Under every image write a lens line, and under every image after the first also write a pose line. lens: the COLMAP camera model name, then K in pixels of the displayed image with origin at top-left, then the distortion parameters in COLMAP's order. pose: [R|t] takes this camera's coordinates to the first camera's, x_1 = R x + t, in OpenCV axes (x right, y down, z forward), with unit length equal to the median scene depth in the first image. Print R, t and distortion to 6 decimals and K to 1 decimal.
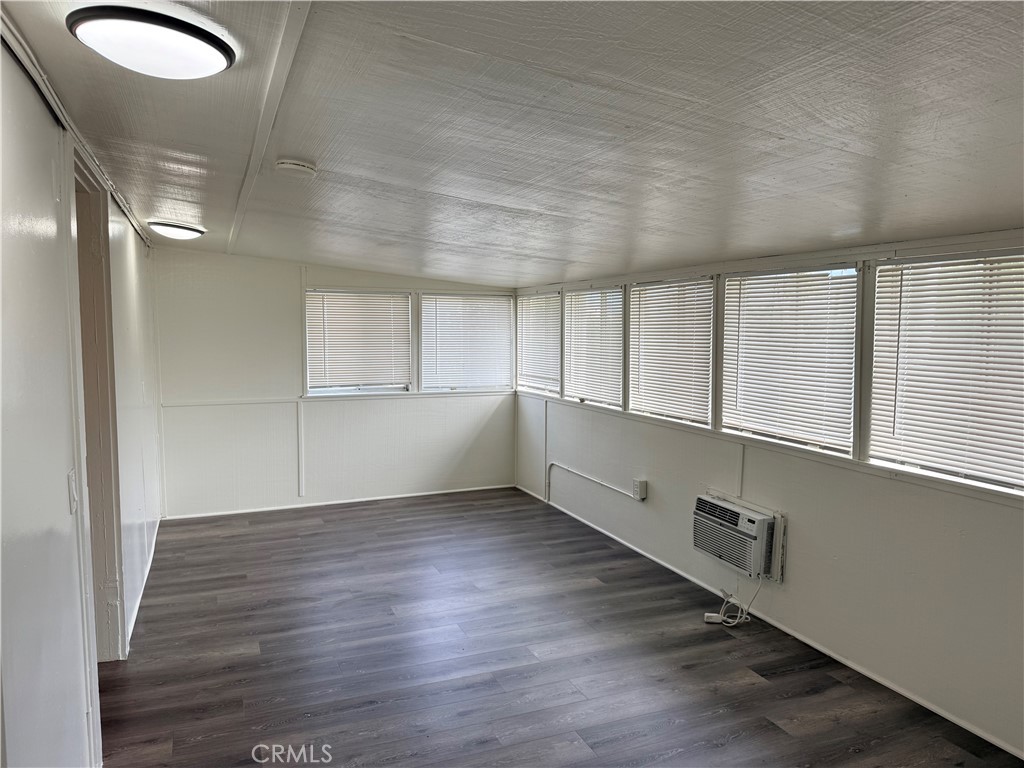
lens RADIAL K [[723.0, 0, 518.0], [0, 723.0, 386.7], [0, 0, 1]] dist [0.081505, -0.010359]
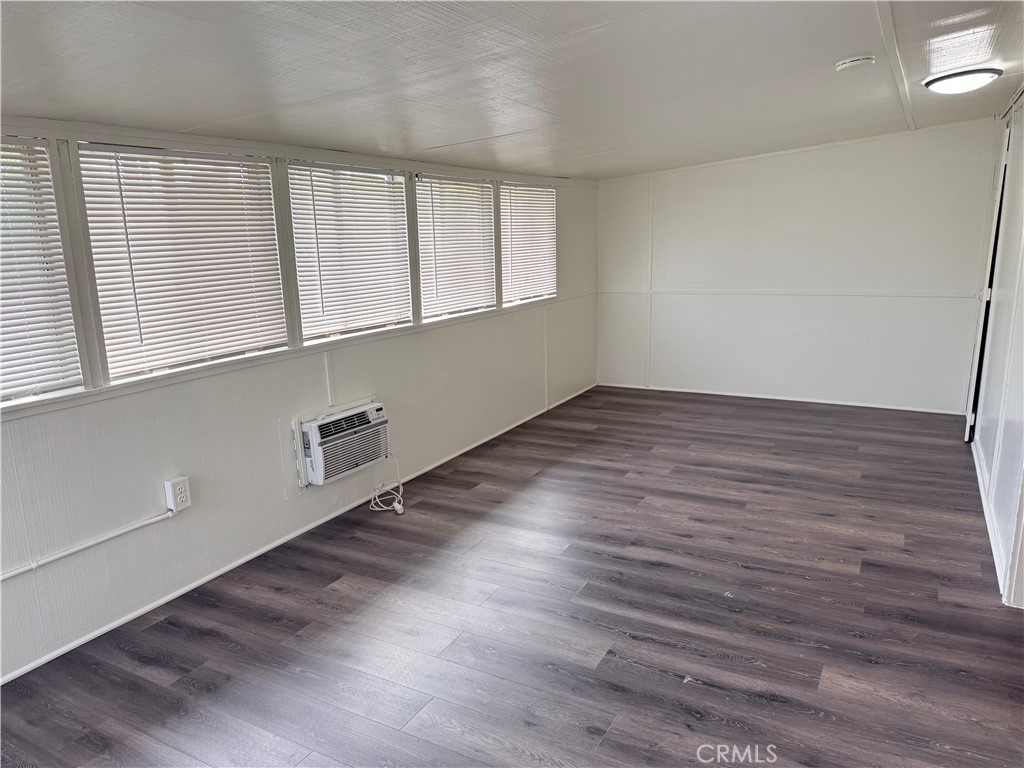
lens RADIAL K [[723.0, 0, 518.5], [0, 723.0, 383.7], [0, 0, 1]] dist [0.081505, -0.010359]
pose [[-0.613139, -0.162271, 0.773129, -0.654934], [0.081589, 0.960434, 0.266289, -0.125154], [-0.785751, 0.226351, -0.575640, 1.522395]]
